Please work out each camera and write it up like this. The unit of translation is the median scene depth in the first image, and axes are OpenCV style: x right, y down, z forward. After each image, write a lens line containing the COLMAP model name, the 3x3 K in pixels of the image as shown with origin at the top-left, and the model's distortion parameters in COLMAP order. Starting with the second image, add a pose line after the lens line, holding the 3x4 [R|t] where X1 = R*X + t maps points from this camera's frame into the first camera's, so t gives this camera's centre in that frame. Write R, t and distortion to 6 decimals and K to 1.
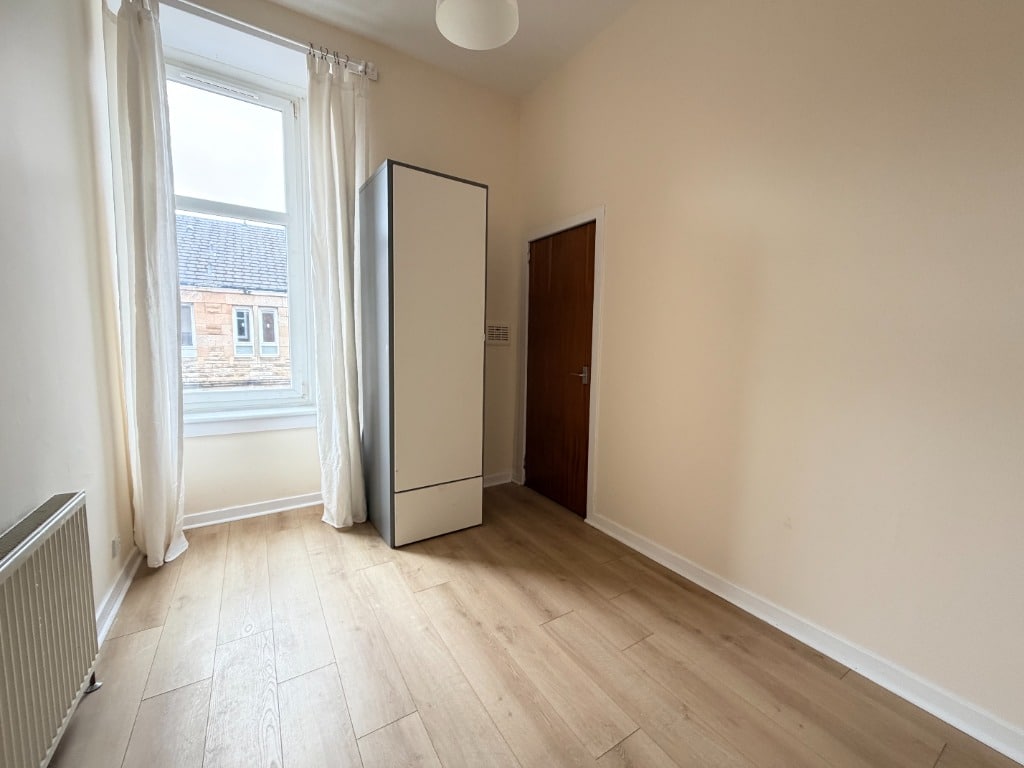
lens RADIAL K [[409.0, 0, 514.5], [0, 409.0, 381.3], [0, 0, 1]] dist [-0.000340, 0.000127]
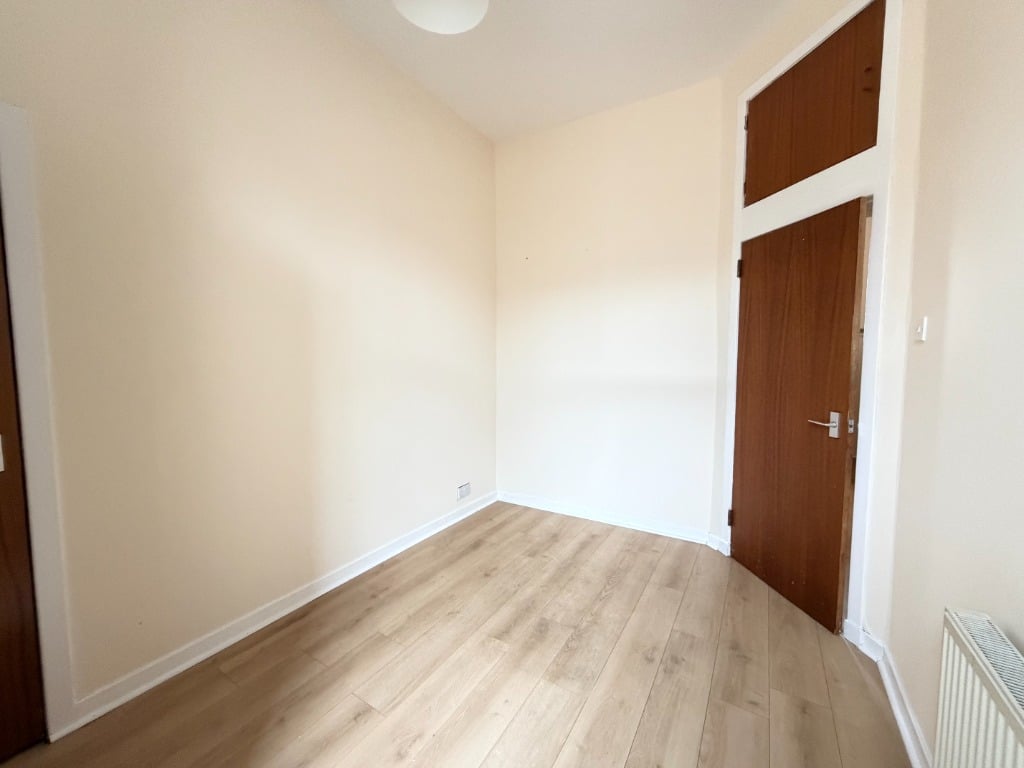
lens RADIAL K [[409.0, 0, 513.3], [0, 409.0, 383.0], [0, 0, 1]] dist [-0.000340, 0.000127]
pose [[-0.434665, -0.080270, 0.897008, -0.751501], [0.082585, 0.988271, 0.128456, -0.156085], [-0.896798, 0.129915, -0.422937, 1.051073]]
